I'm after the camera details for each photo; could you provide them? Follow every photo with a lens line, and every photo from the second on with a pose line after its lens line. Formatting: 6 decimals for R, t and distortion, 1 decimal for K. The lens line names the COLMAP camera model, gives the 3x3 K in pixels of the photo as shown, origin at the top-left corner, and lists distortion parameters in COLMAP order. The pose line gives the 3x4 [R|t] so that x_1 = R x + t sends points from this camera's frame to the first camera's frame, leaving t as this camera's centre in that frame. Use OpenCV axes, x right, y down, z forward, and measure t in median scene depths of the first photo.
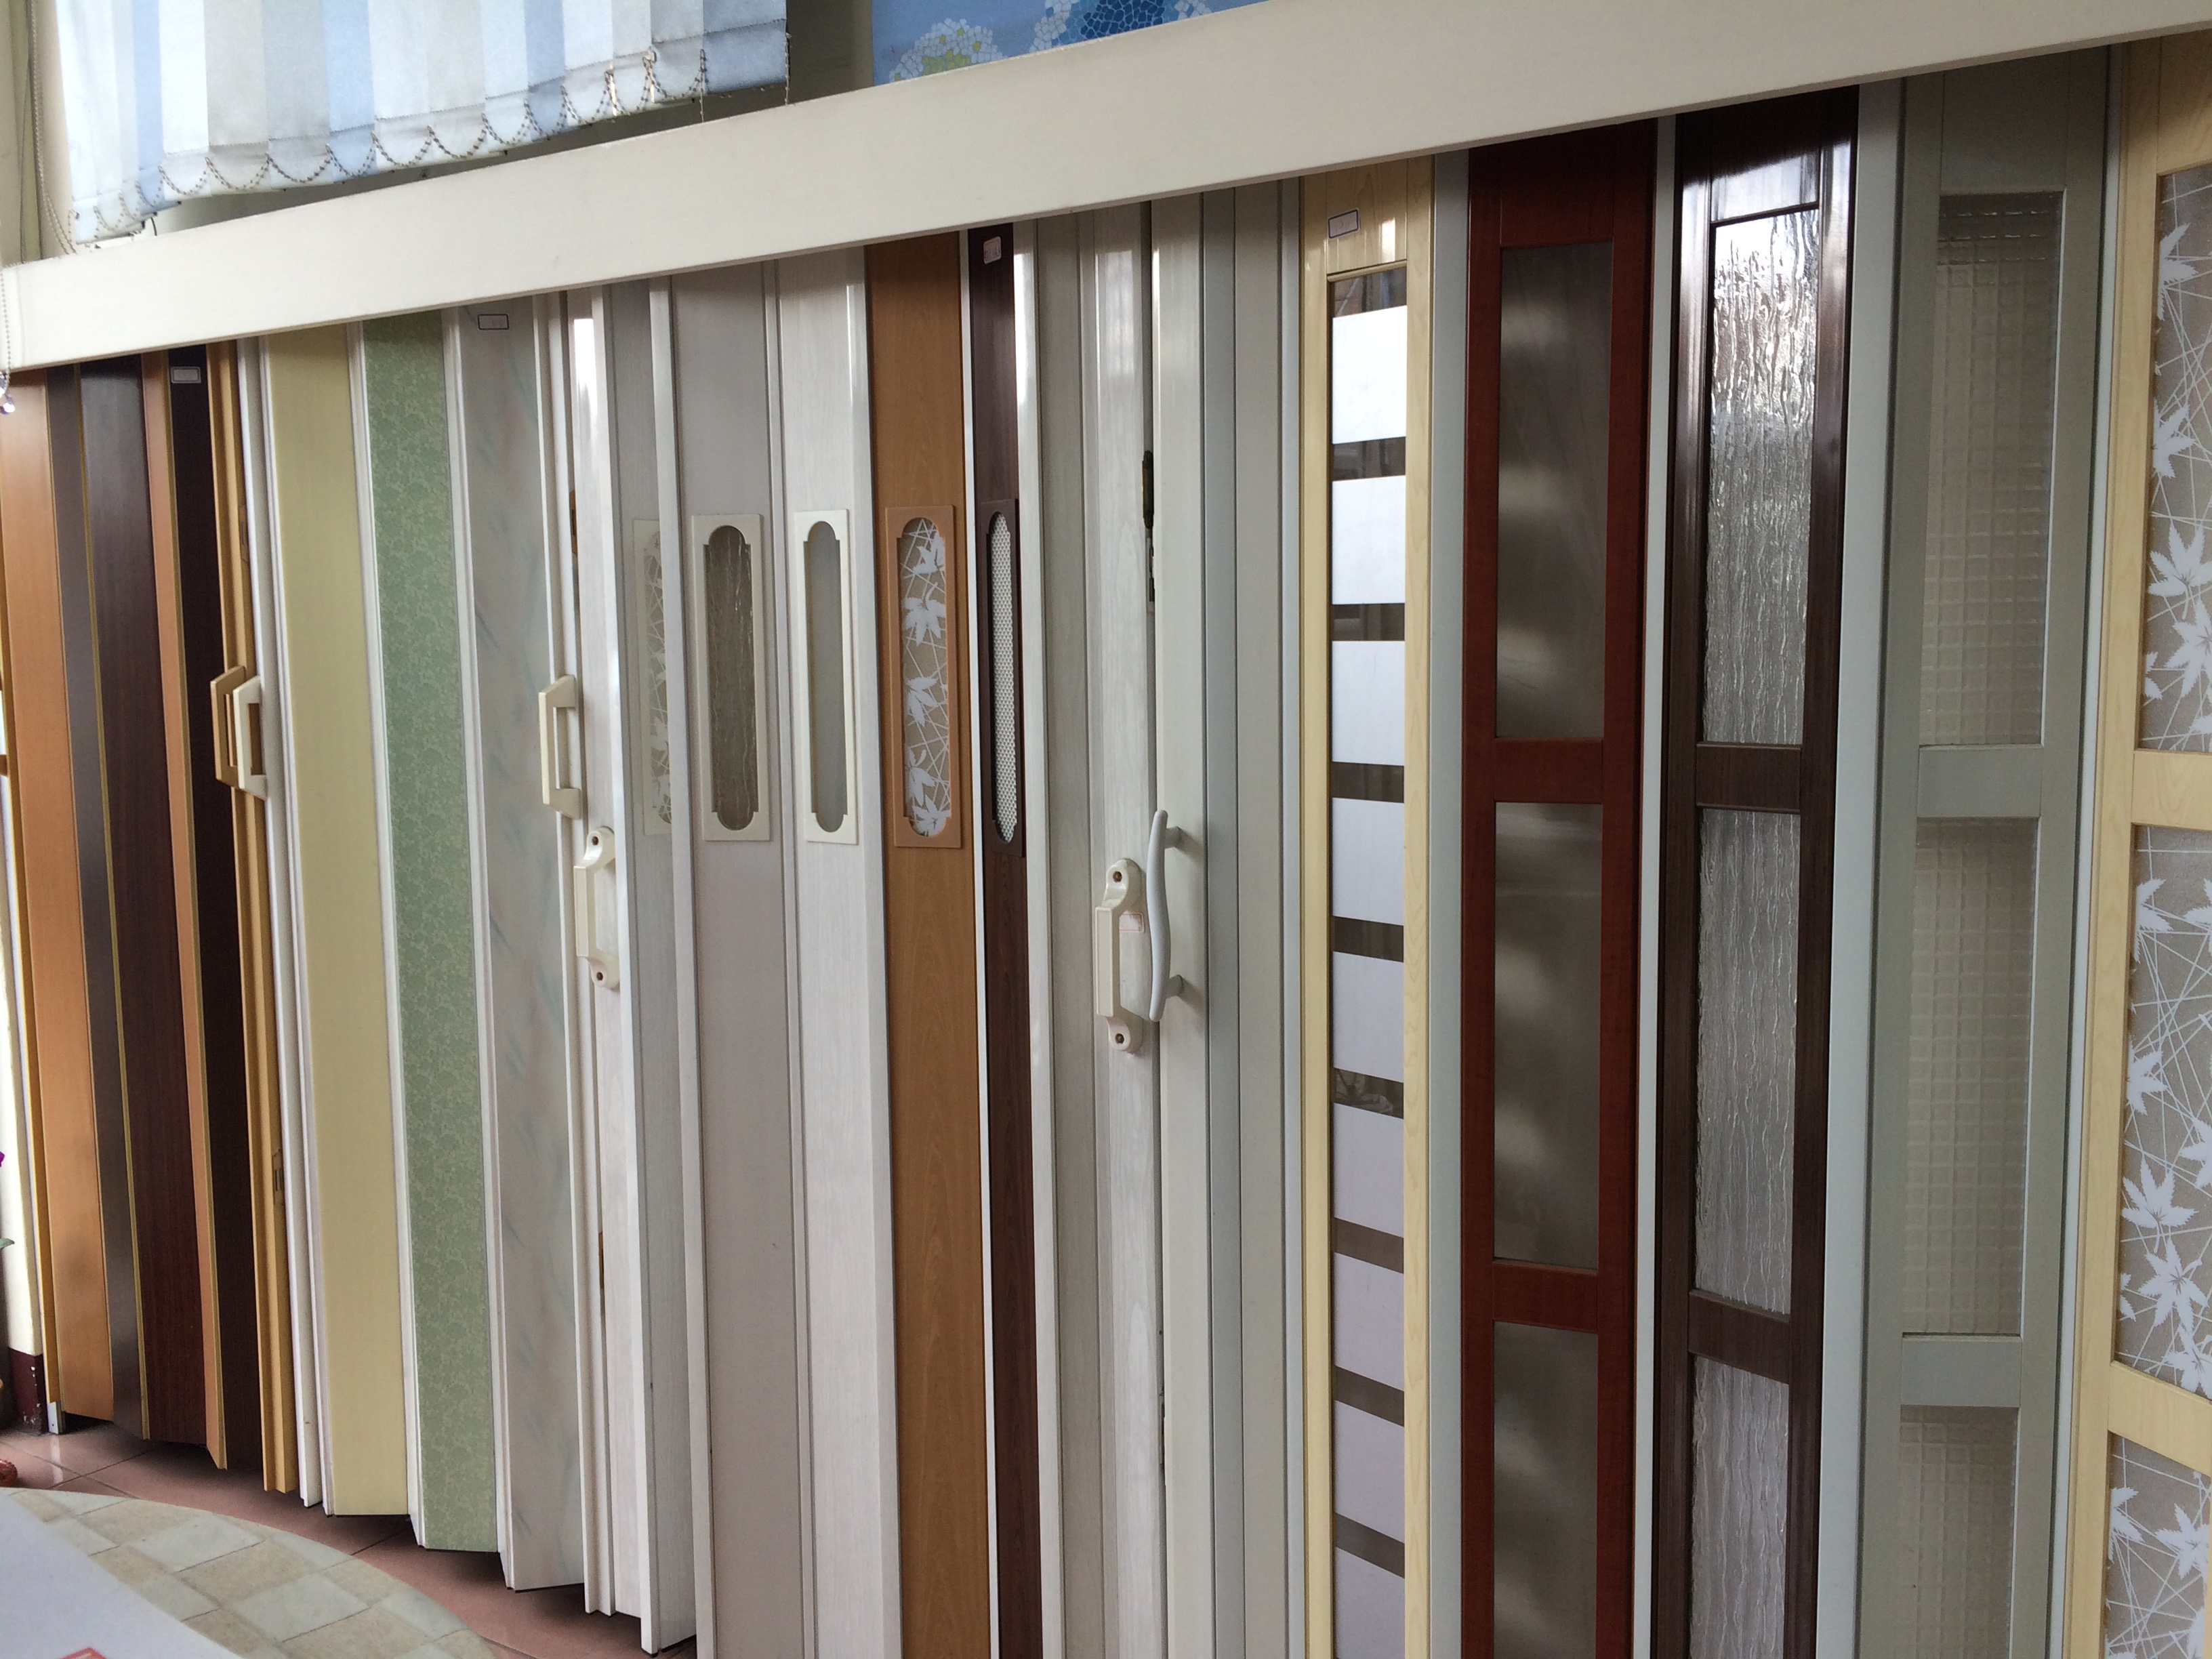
lens RADIAL K [[1853.4, 0, 1106.0], [0, 1853.4, 829.5], [0, 0, 1]] dist [0.000940, 0.003051]
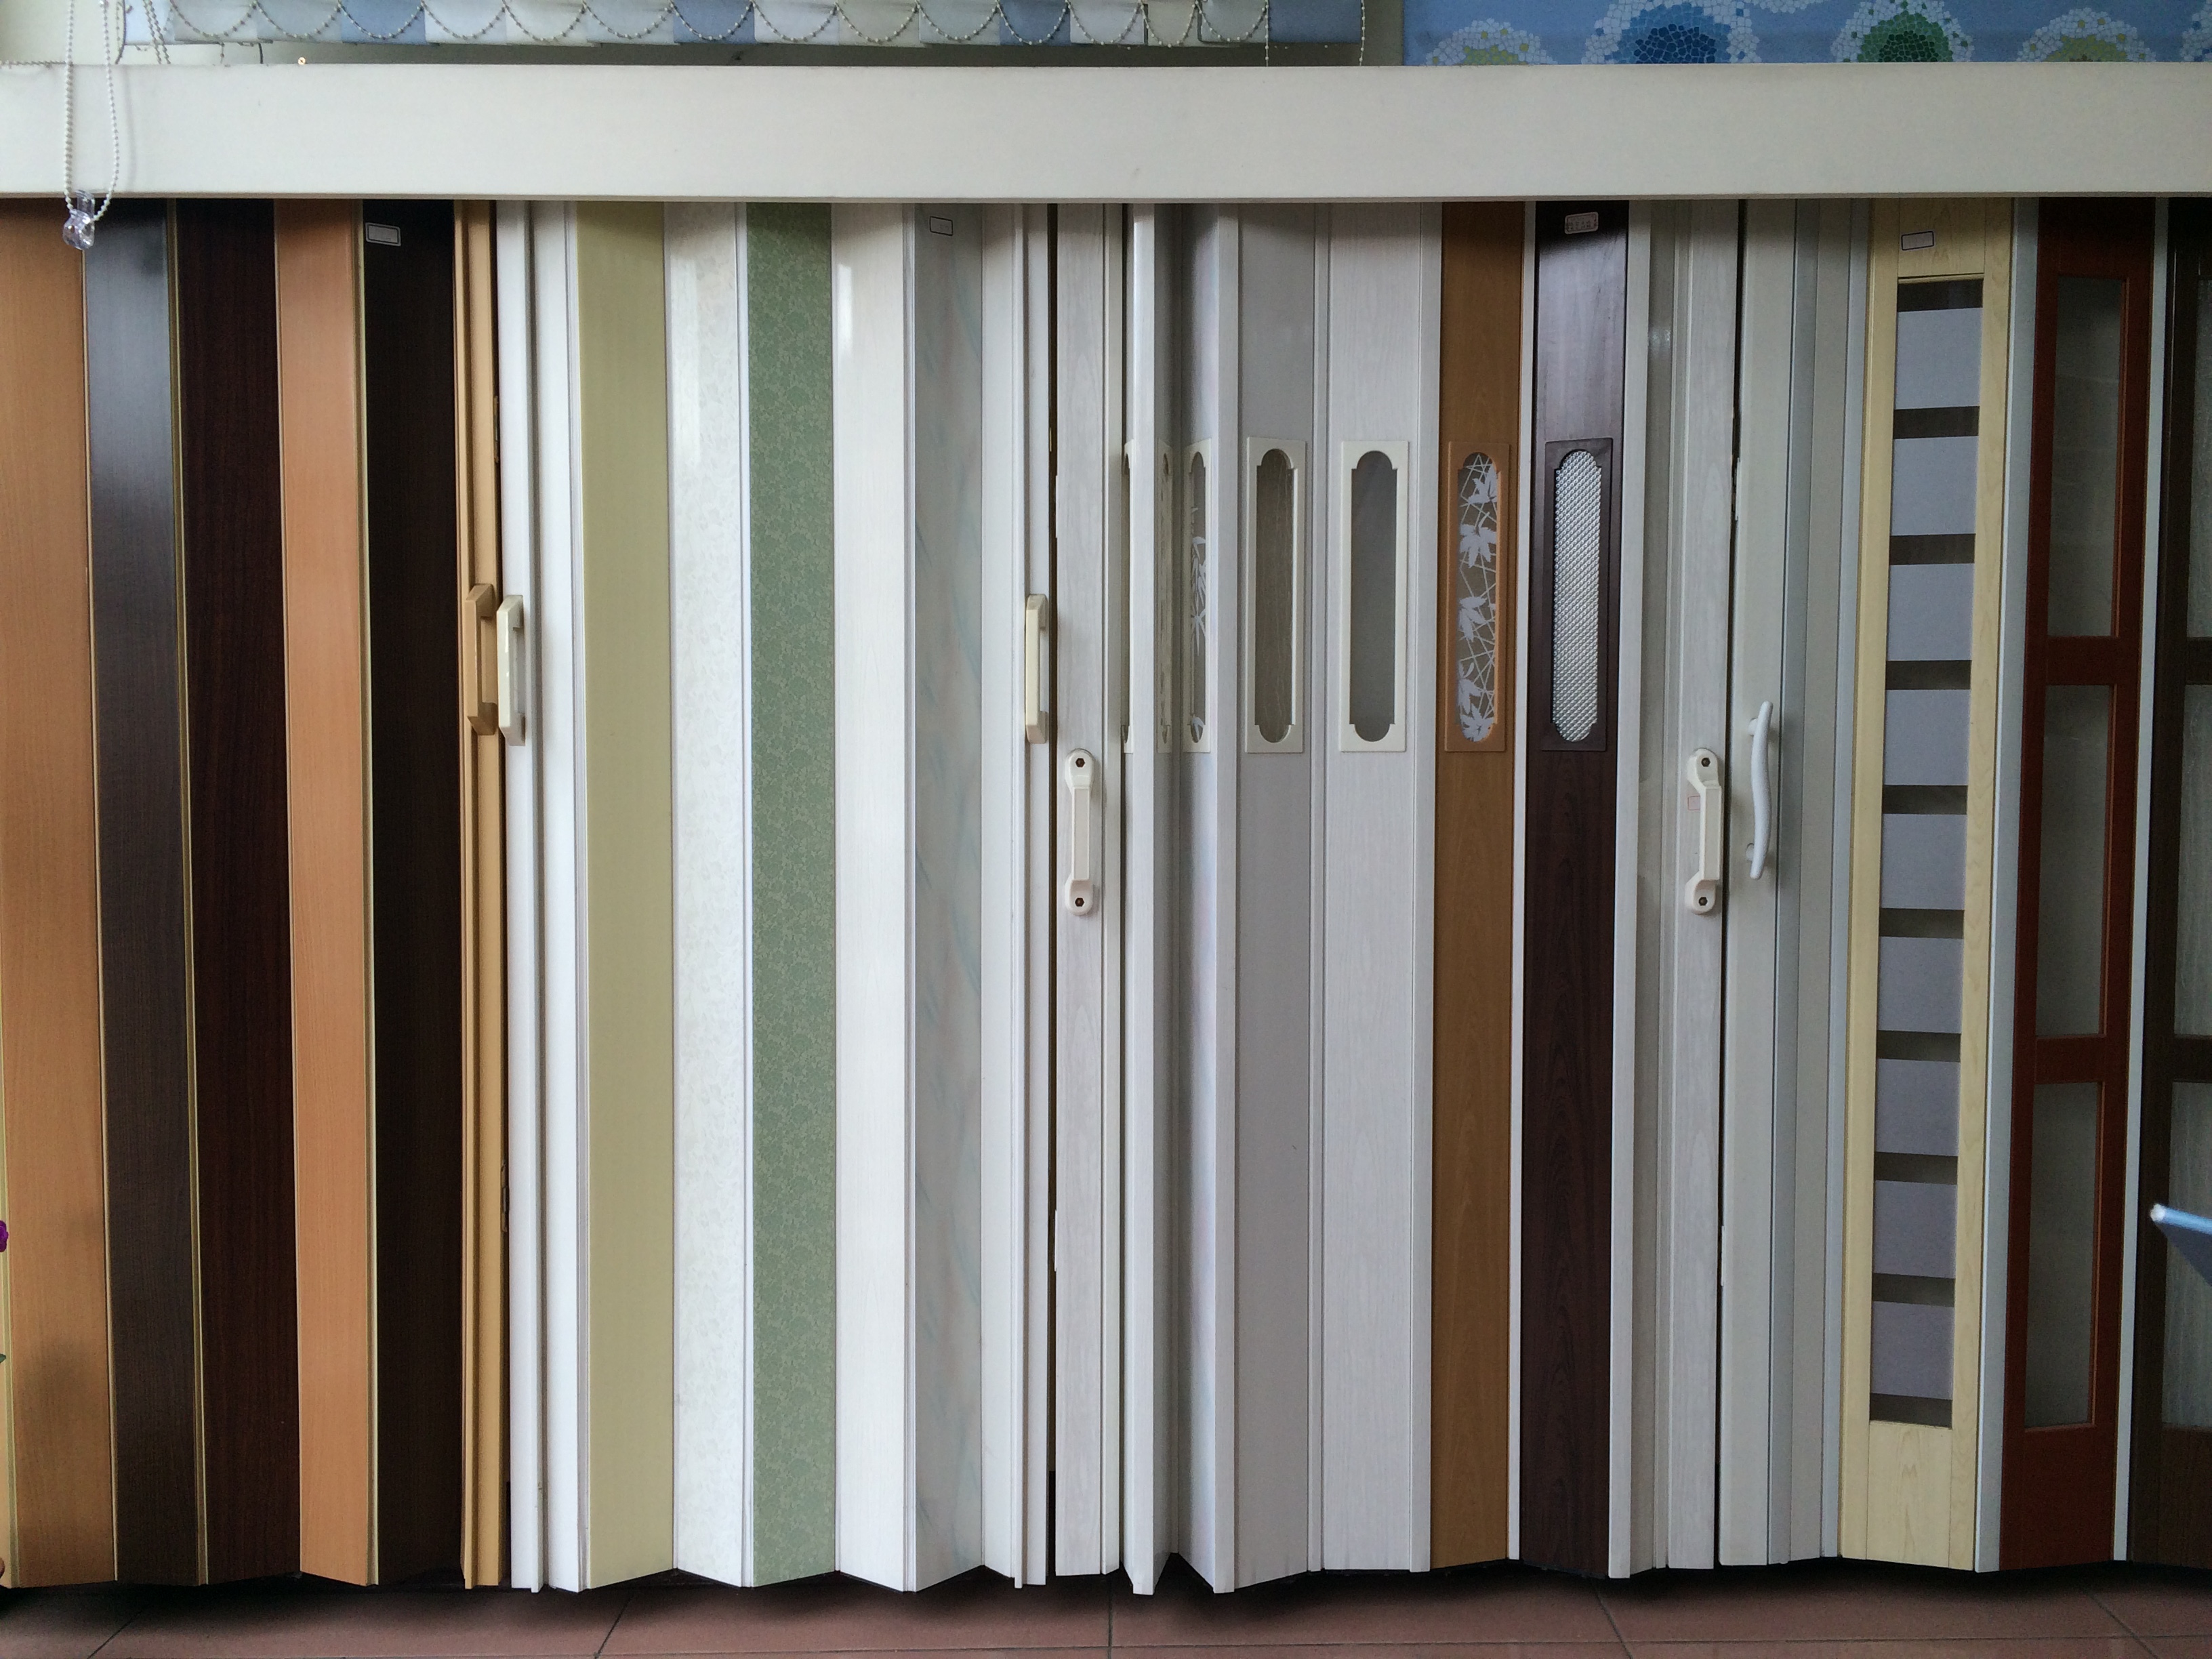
lens RADIAL K [[1936.0, 0, 1106.0], [0, 1936.0, 829.5], [0, 0, 1]] dist [-0.000176, -0.011107]
pose [[0.855769, -0.018315, 0.517034, -0.882694], [0.044782, 0.998245, -0.038760, 0.090958], [-0.515417, 0.056323, 0.855087, 0.132693]]
